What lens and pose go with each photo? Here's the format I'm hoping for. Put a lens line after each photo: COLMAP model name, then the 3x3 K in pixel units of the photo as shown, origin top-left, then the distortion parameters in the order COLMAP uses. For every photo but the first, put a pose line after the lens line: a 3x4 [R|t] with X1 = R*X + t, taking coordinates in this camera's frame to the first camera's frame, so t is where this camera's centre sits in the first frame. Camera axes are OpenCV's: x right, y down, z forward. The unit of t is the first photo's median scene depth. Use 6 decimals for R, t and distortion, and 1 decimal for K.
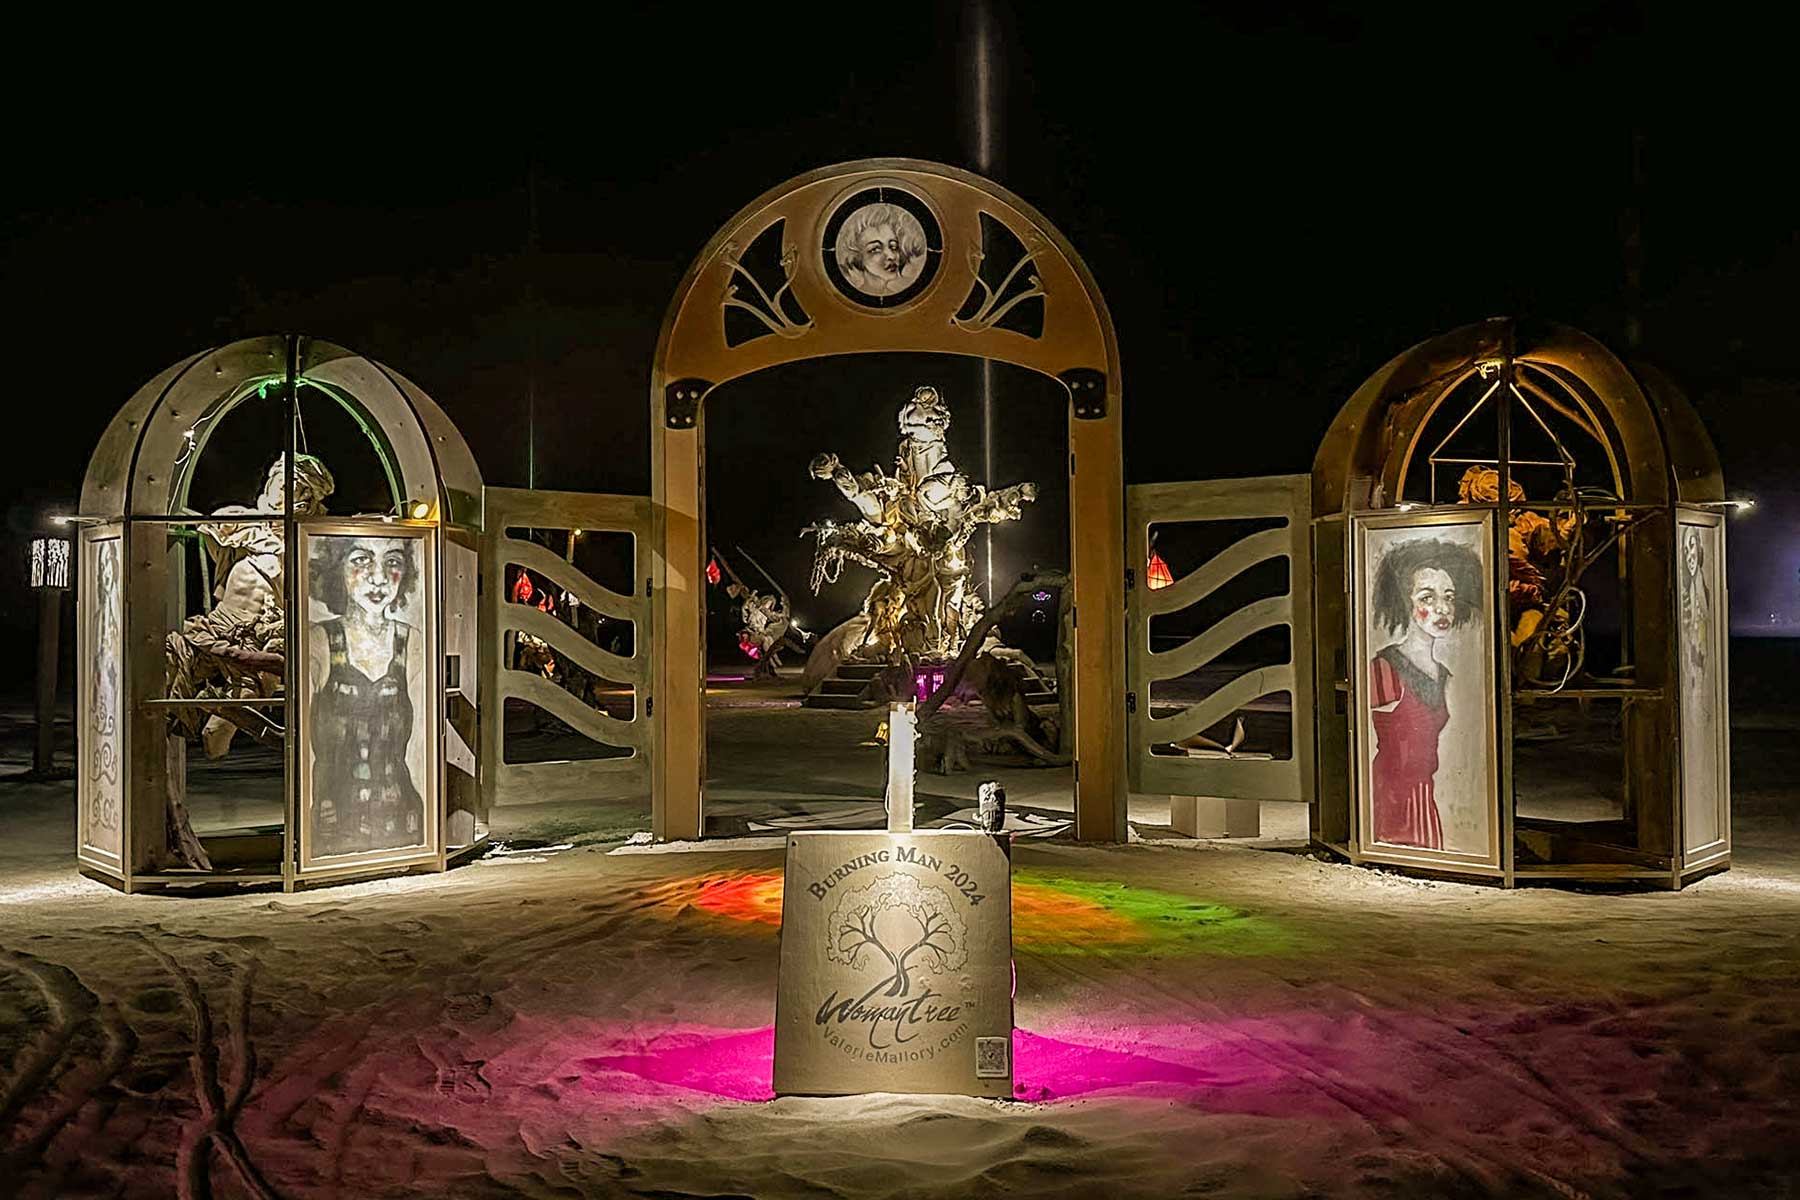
lens RADIAL K [[1275.7, 0, 900.0], [0, 1275.7, 600.0], [0, 0, 1]] dist [0.001607, -0.001435]
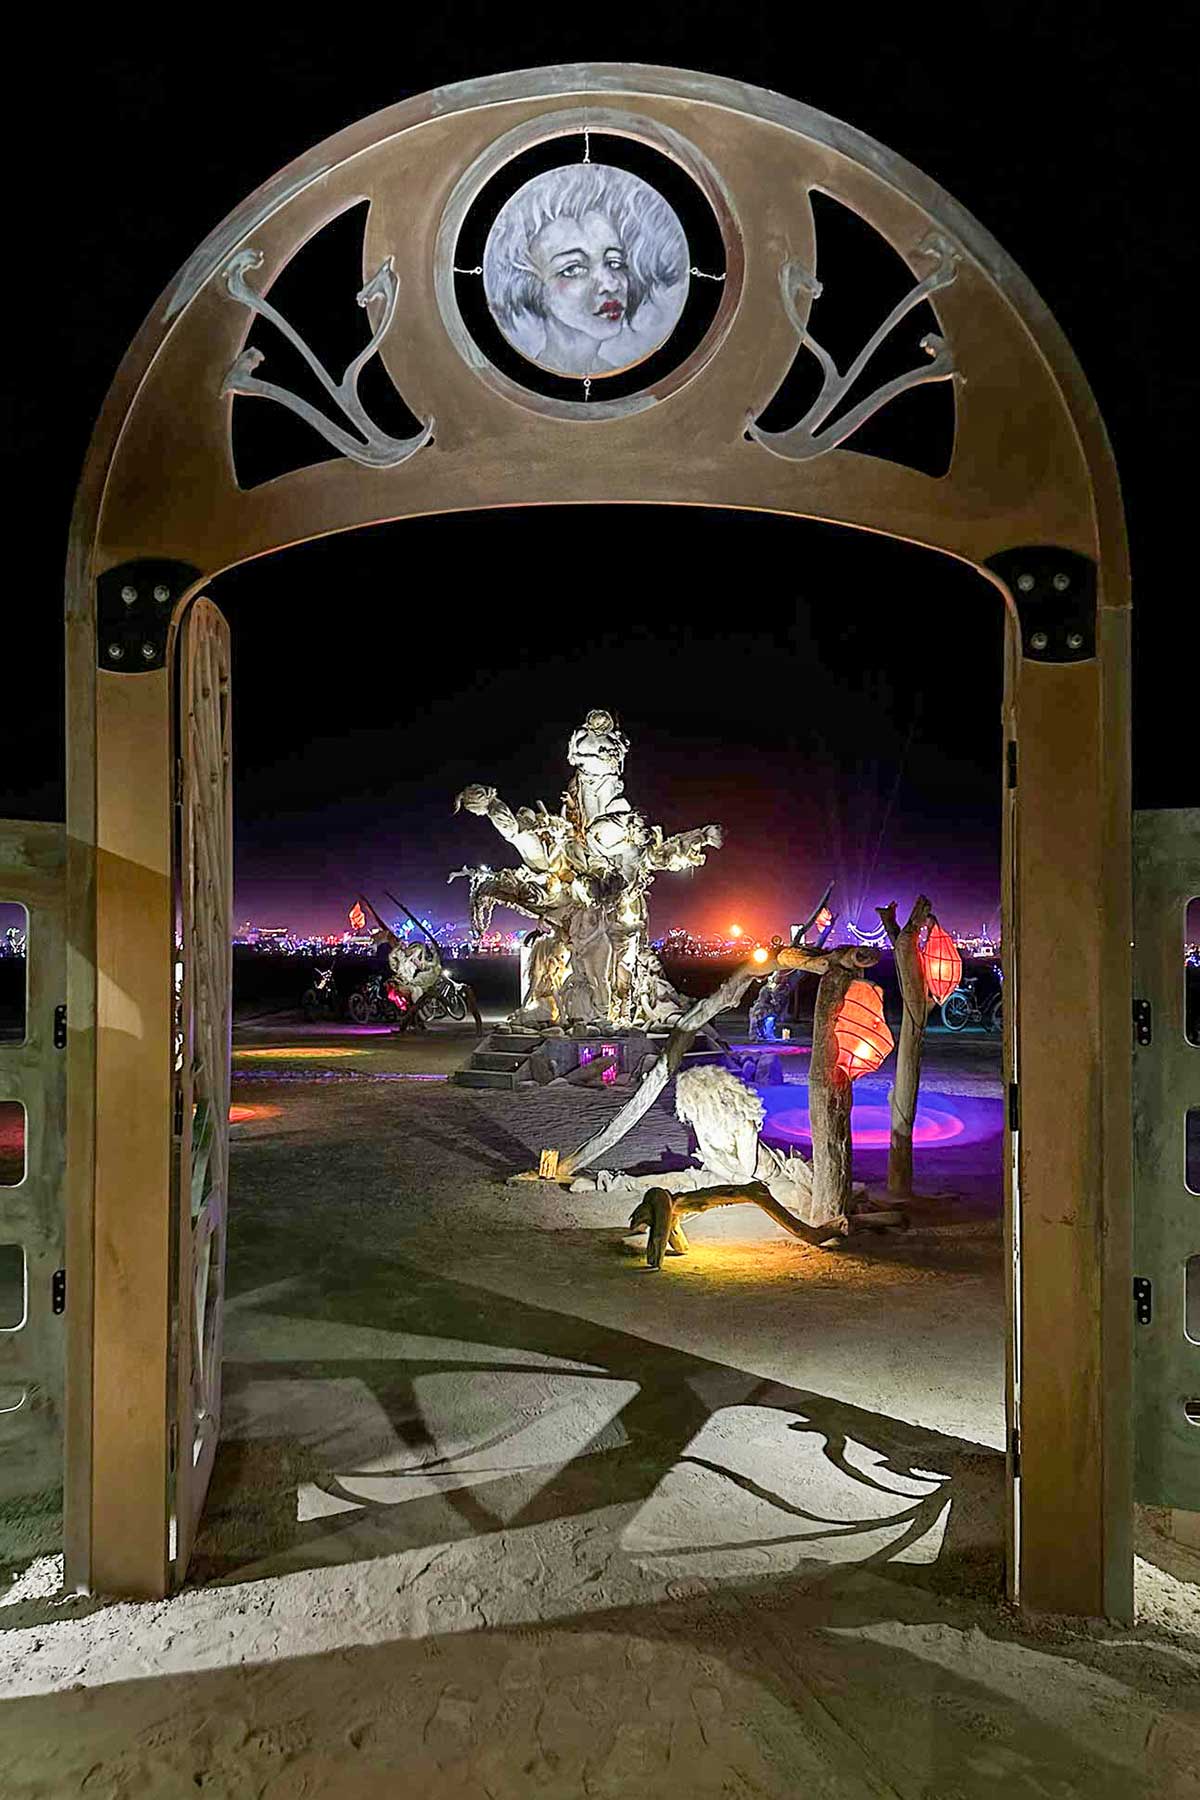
lens RADIAL K [[1217.1, 0, 609.6], [0, 1217.1, 980.0], [0, 0, 1]] dist [0.000544, -0.000020]
pose [[0.998904, 0.009956, 0.045745, -0.023149], [-0.011462, 0.999396, 0.032796, -0.042289], [-0.045391, -0.033284, 0.998415, 0.564440]]
